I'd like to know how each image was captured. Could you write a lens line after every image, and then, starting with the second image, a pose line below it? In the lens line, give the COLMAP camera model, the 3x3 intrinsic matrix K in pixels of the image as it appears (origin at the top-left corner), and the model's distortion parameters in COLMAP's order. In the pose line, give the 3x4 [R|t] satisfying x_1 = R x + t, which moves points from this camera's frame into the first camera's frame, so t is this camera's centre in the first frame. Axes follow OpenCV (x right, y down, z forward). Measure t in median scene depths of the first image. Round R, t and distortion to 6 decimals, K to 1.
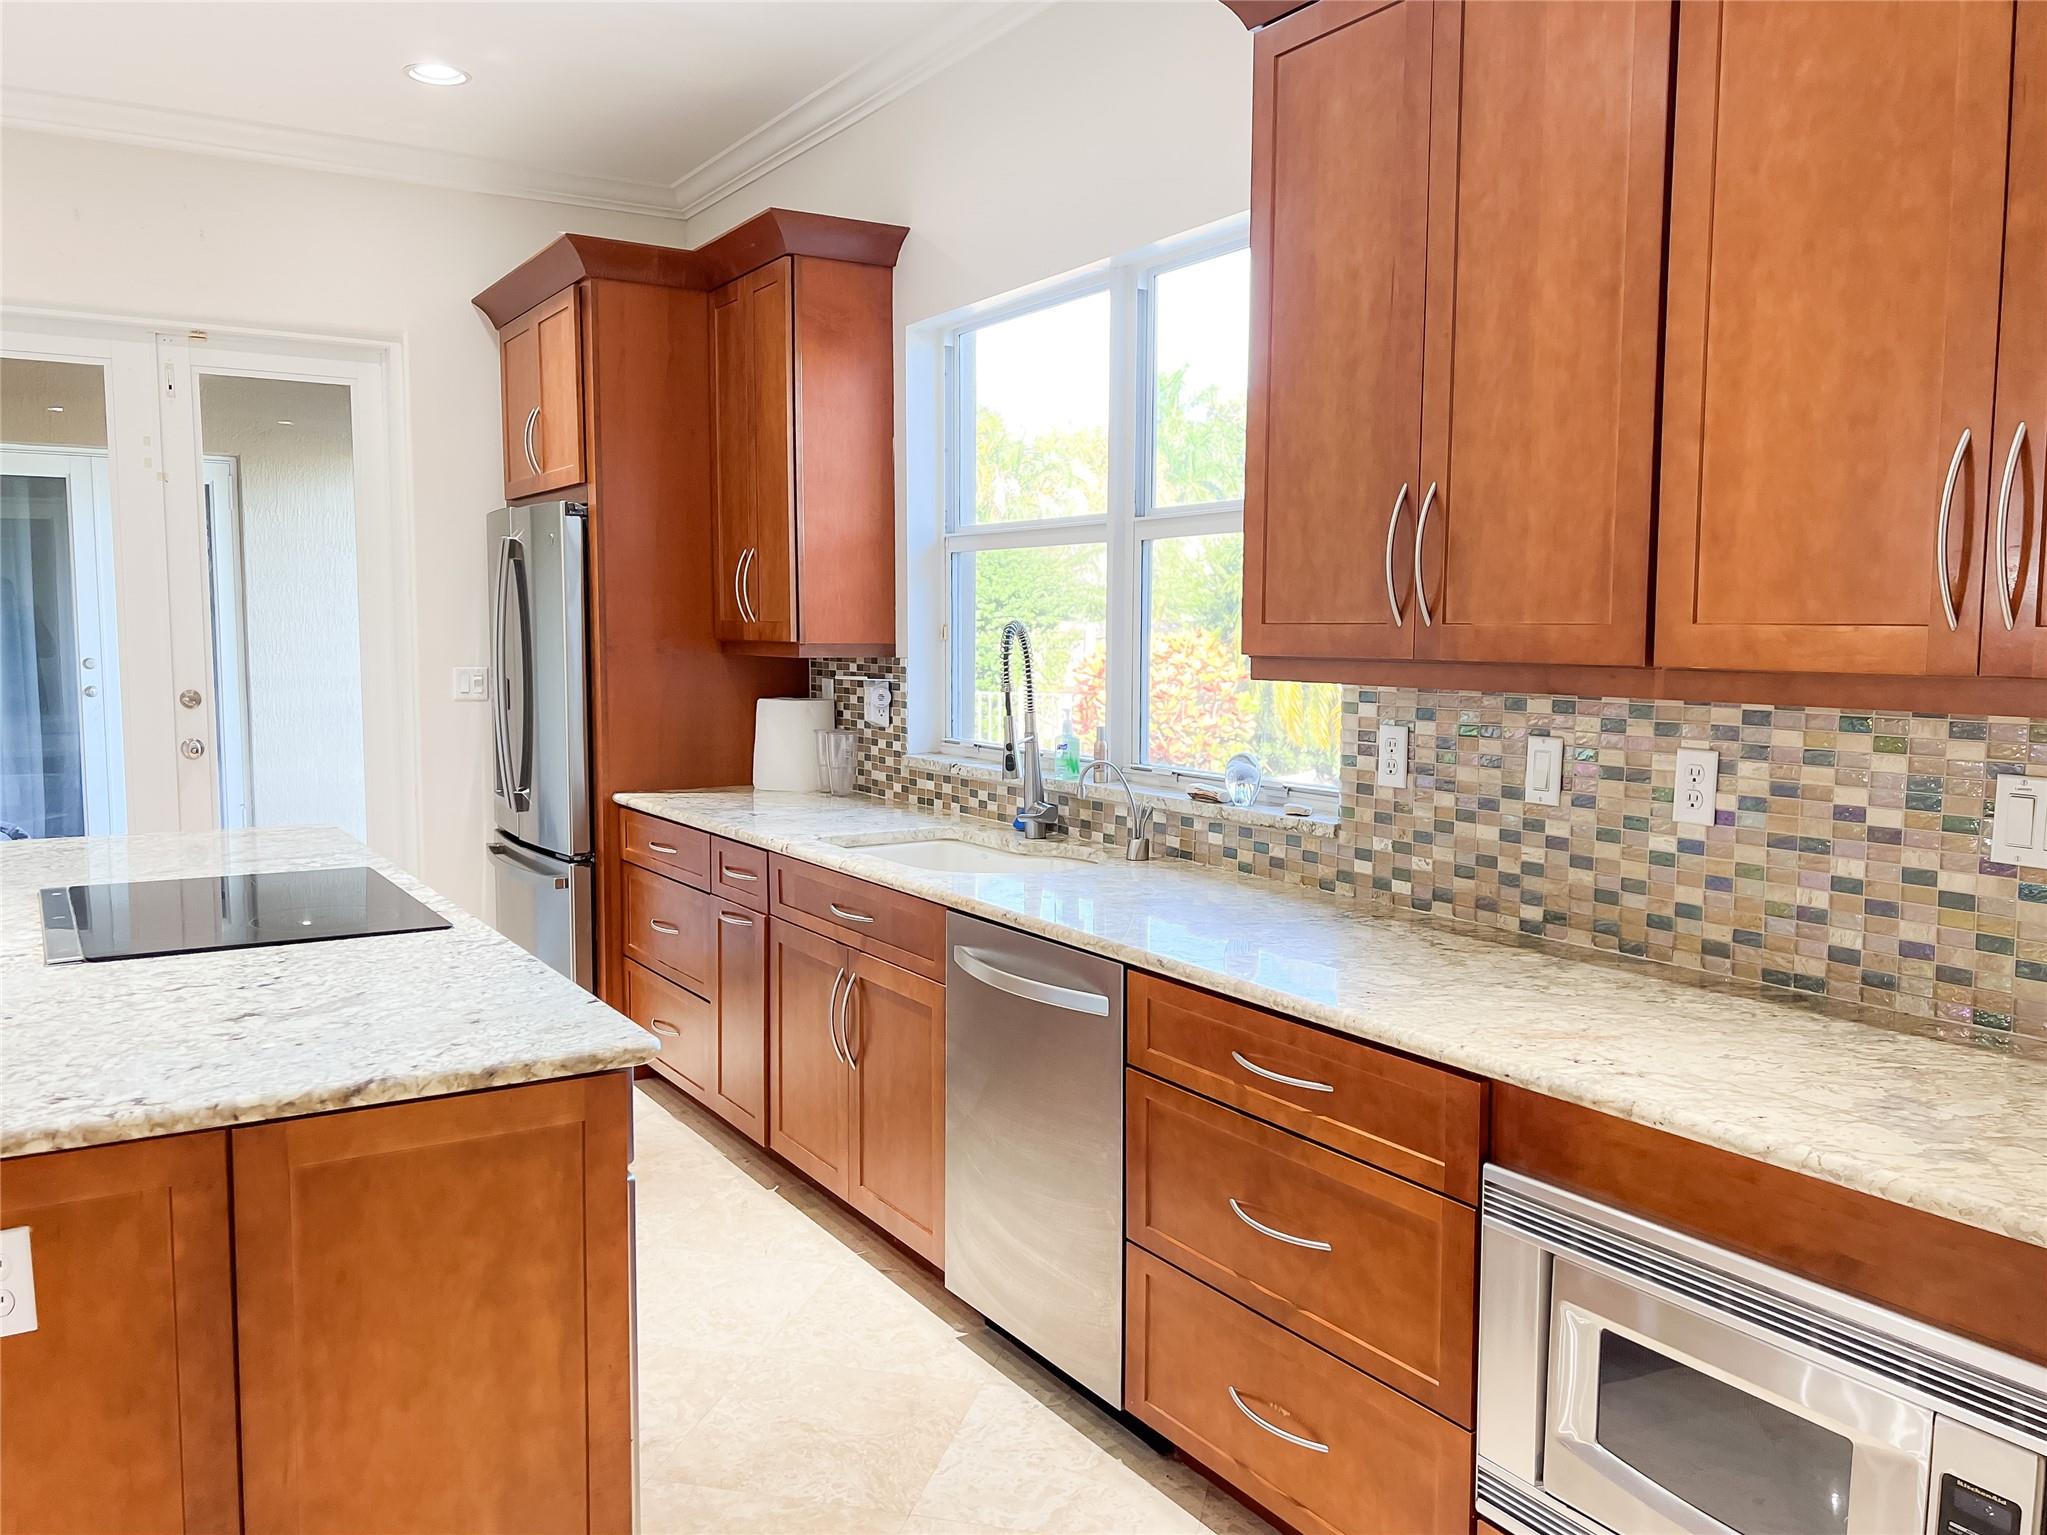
lens RADIAL K [[1597.3, 0, 1023.5], [0, 1597.3, 767.5], [0, 0, 1]] dist [0.061894, -0.060510]
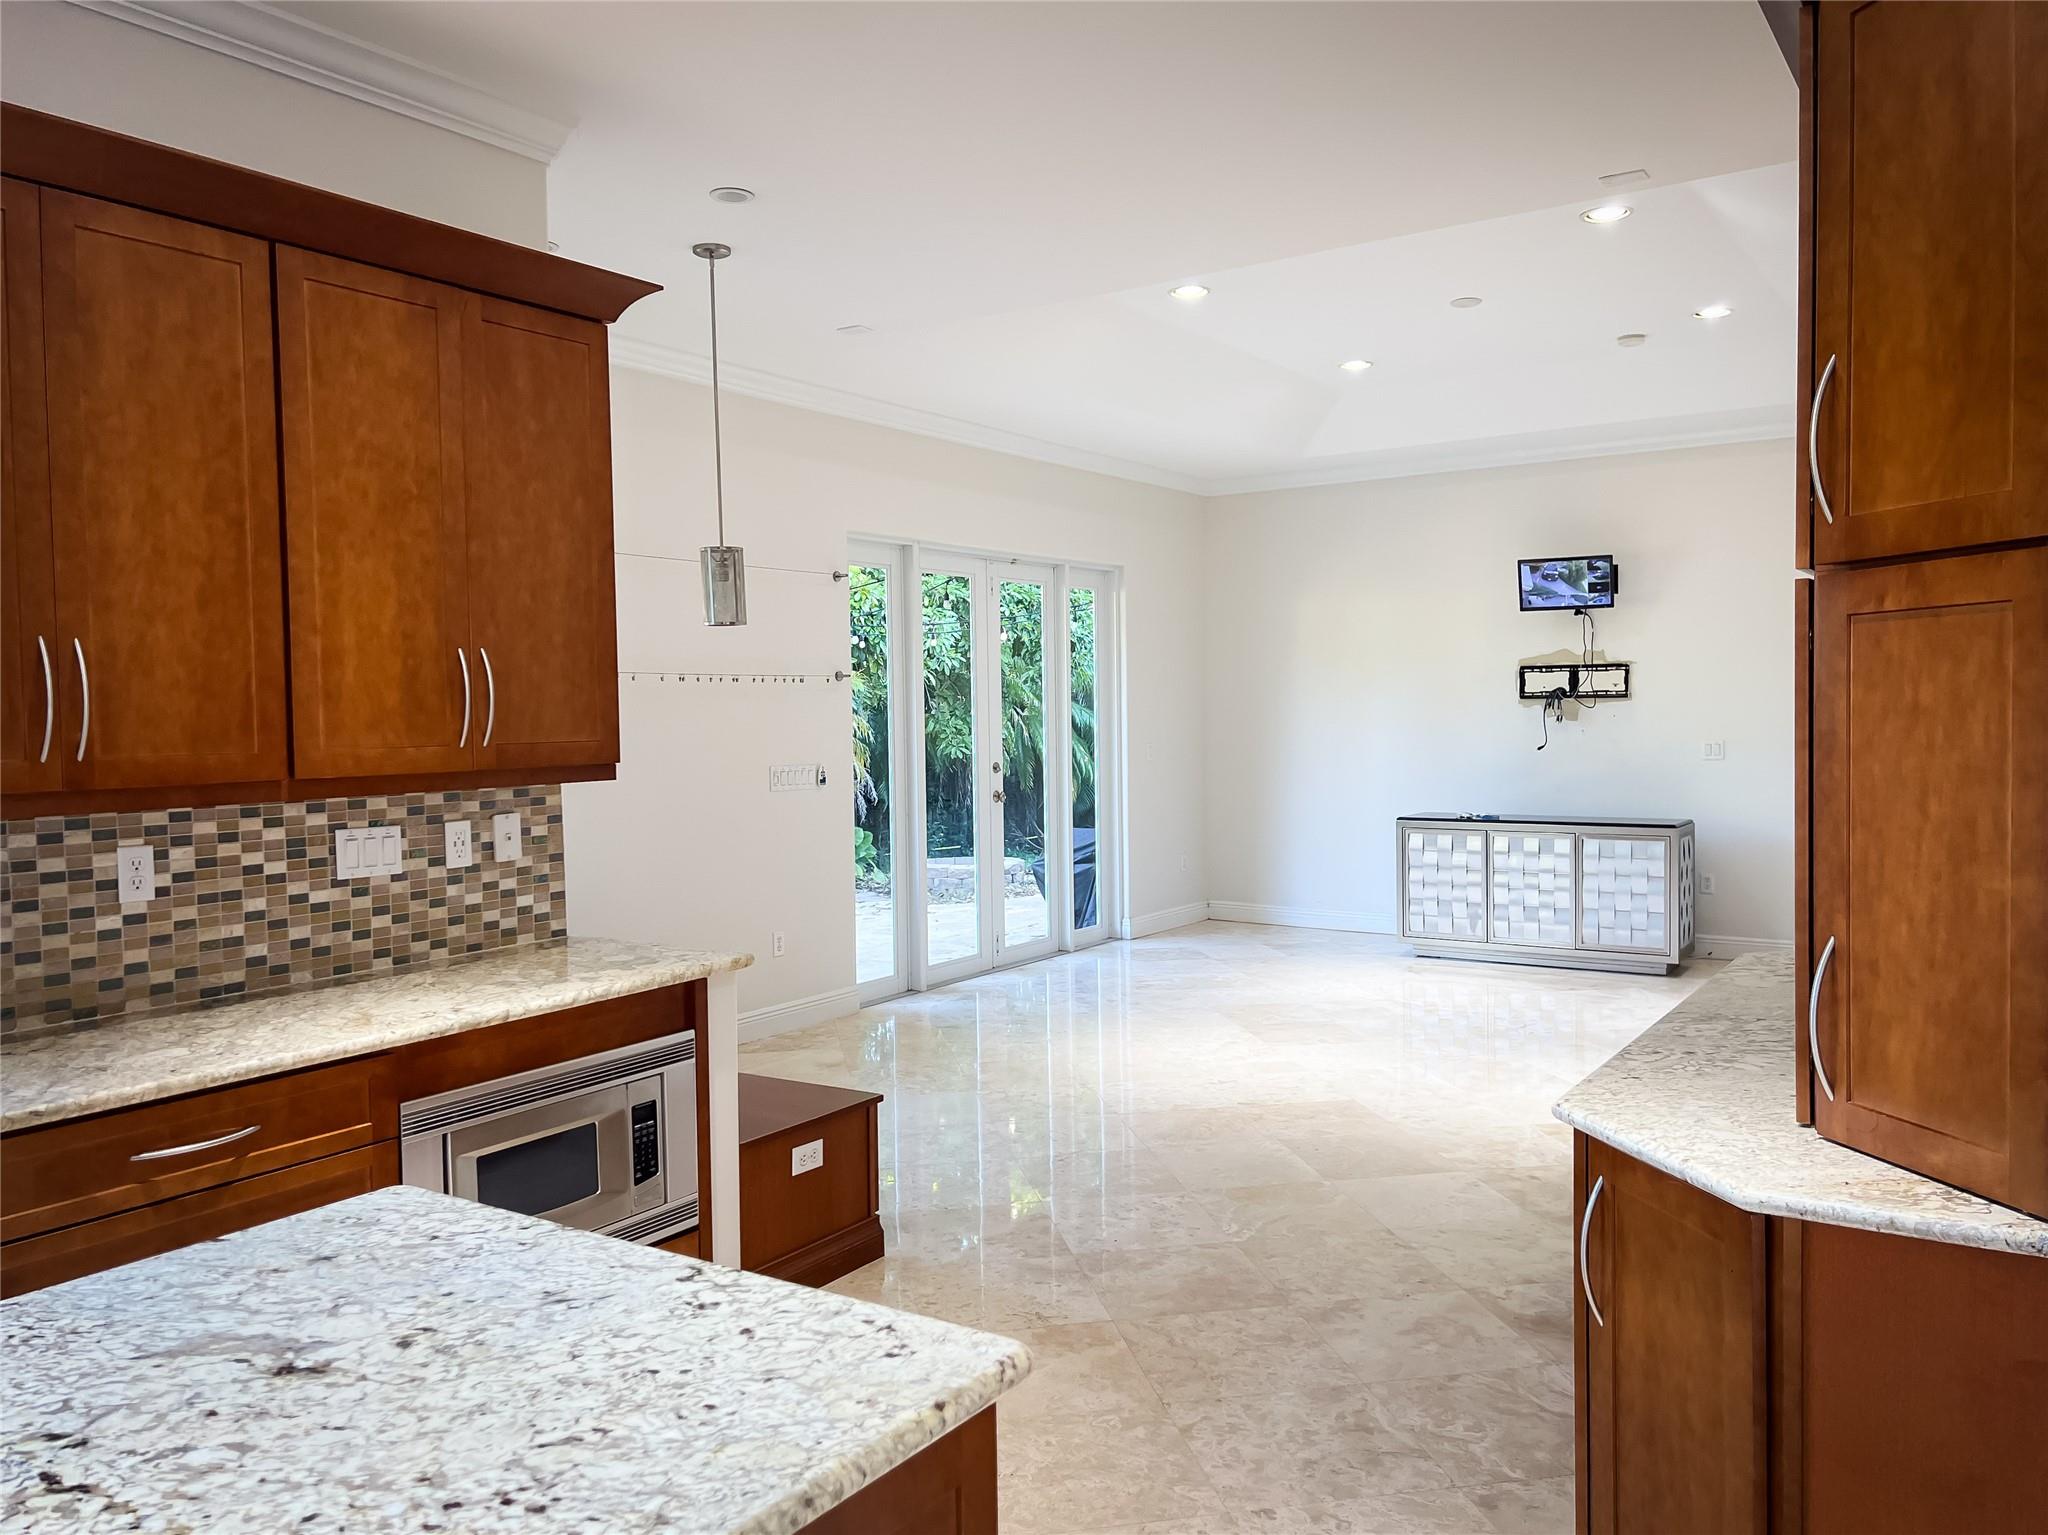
lens RADIAL K [[1564.3, 0, 1024.0], [0, 1564.3, 767.5], [0, 0, 1]] dist [0.070665, -0.066938]
pose [[-0.407979, -0.036370, 0.912267, -1.044509], [0.096342, 0.991912, 0.082631, -0.109508], [-0.907894, 0.121601, -0.401175, 0.819873]]
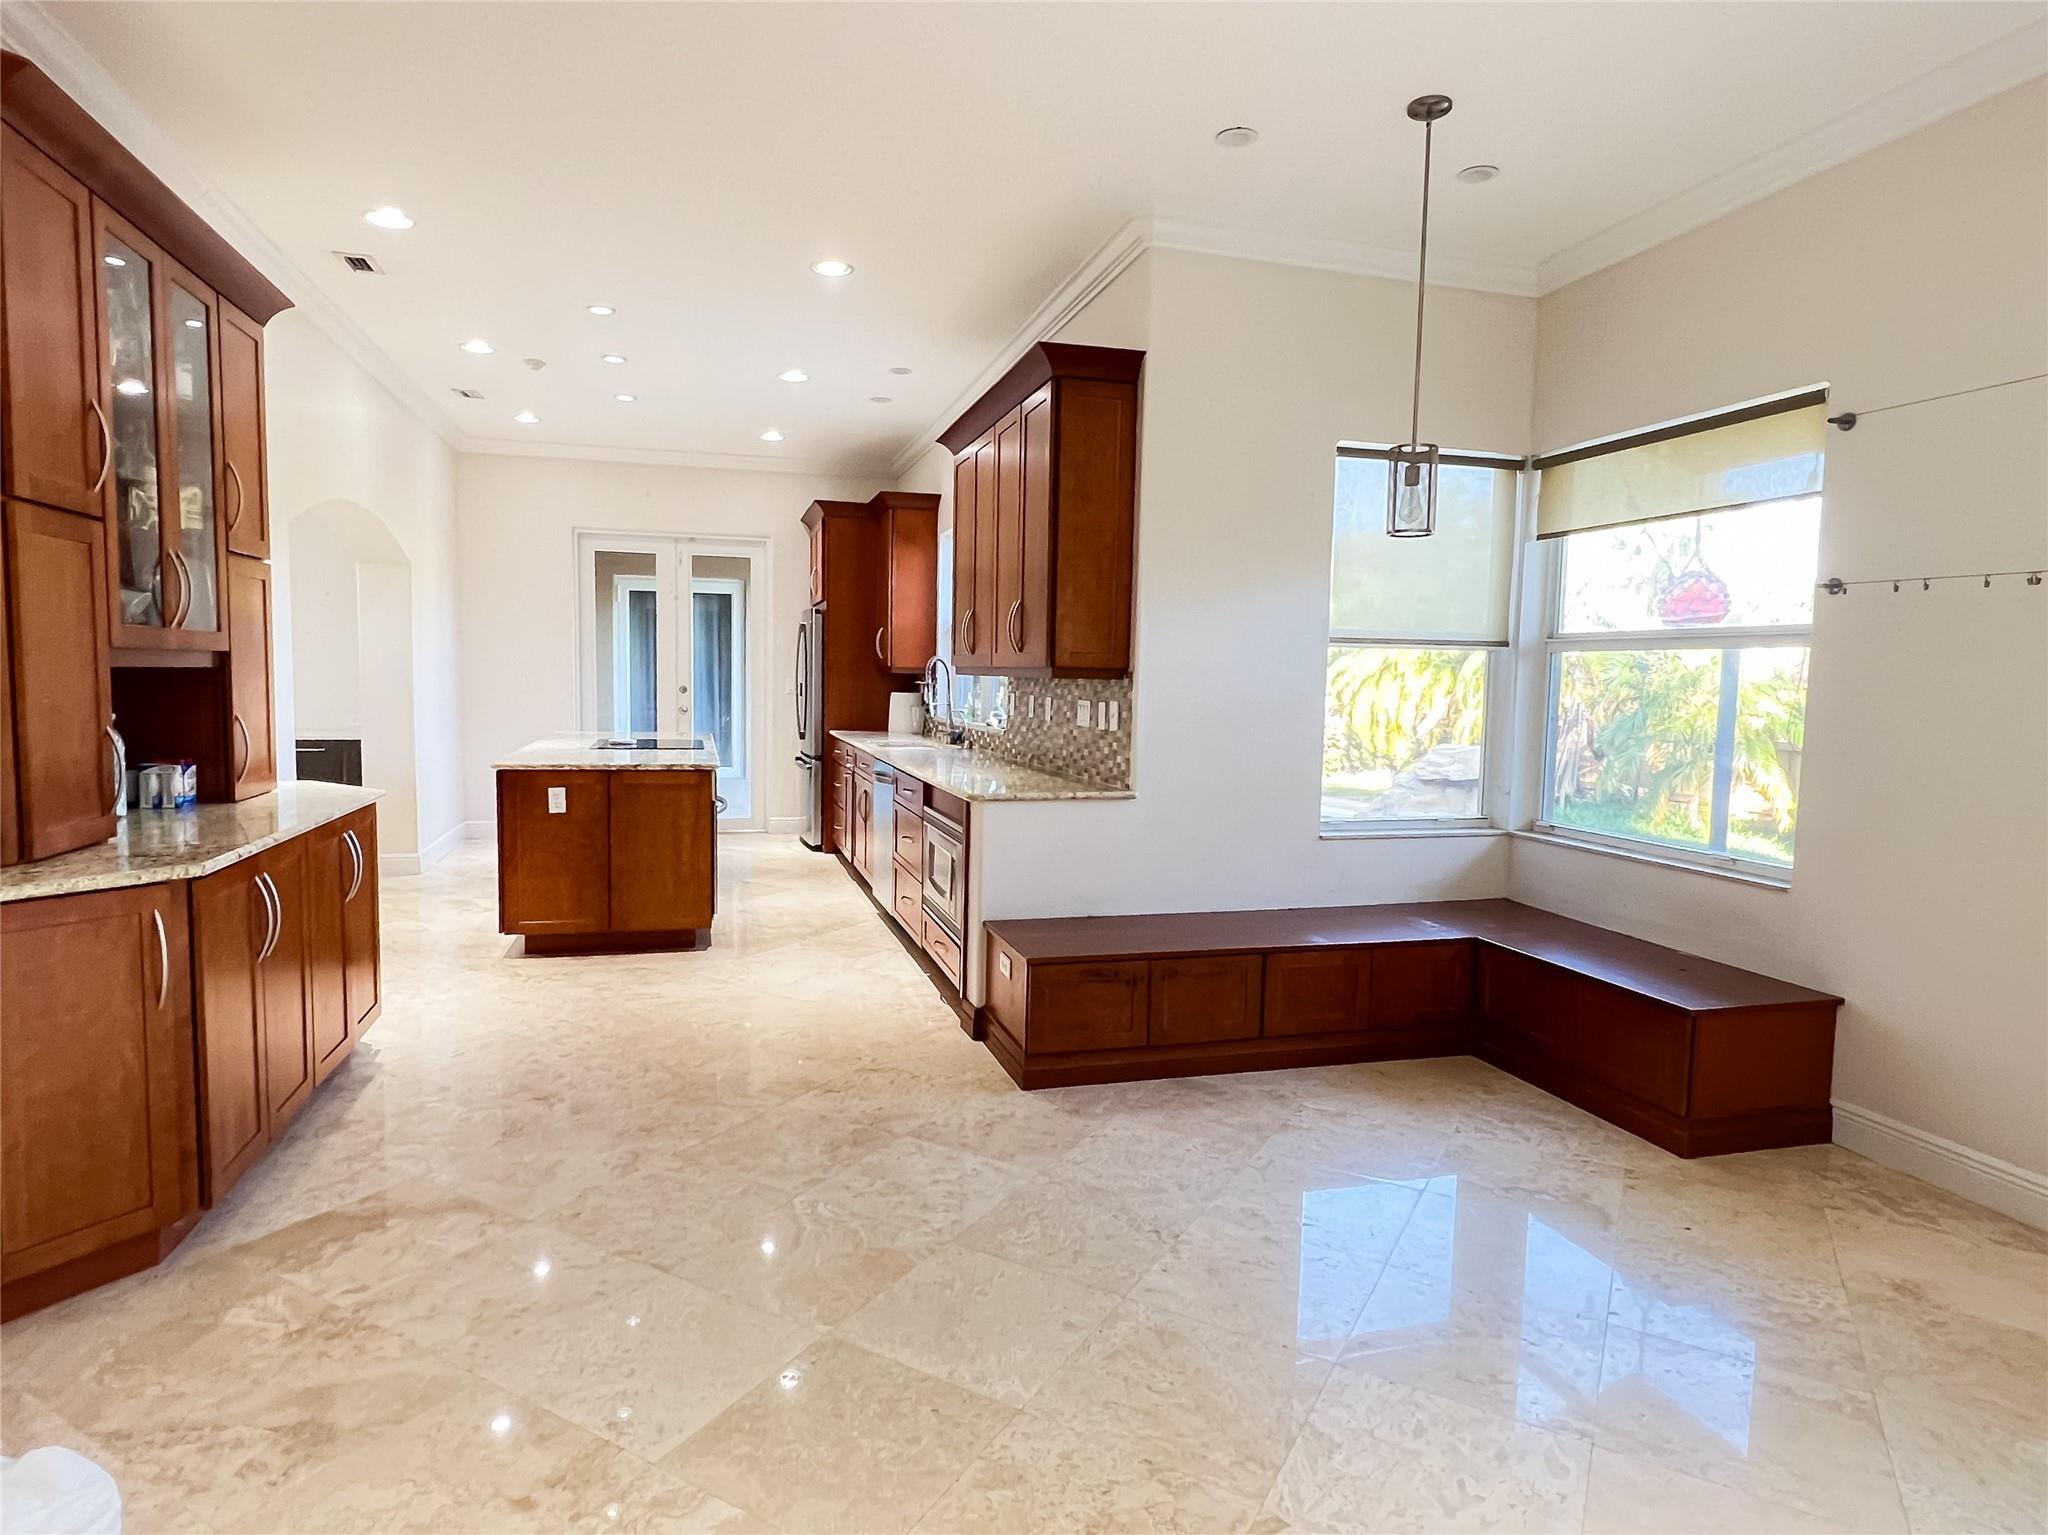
lens RADIAL K [[1161.0, 0, 1010.4], [0, 1161.0, 771.1], [0, 0, 1]] dist [0.002589, 0.000208]
pose [[0.958358, 0.038615, -0.282945, 0.940894], [-0.041049, 0.999154, -0.002678, 0.134962], [0.282602, 0.014181, 0.959132, -1.096733]]
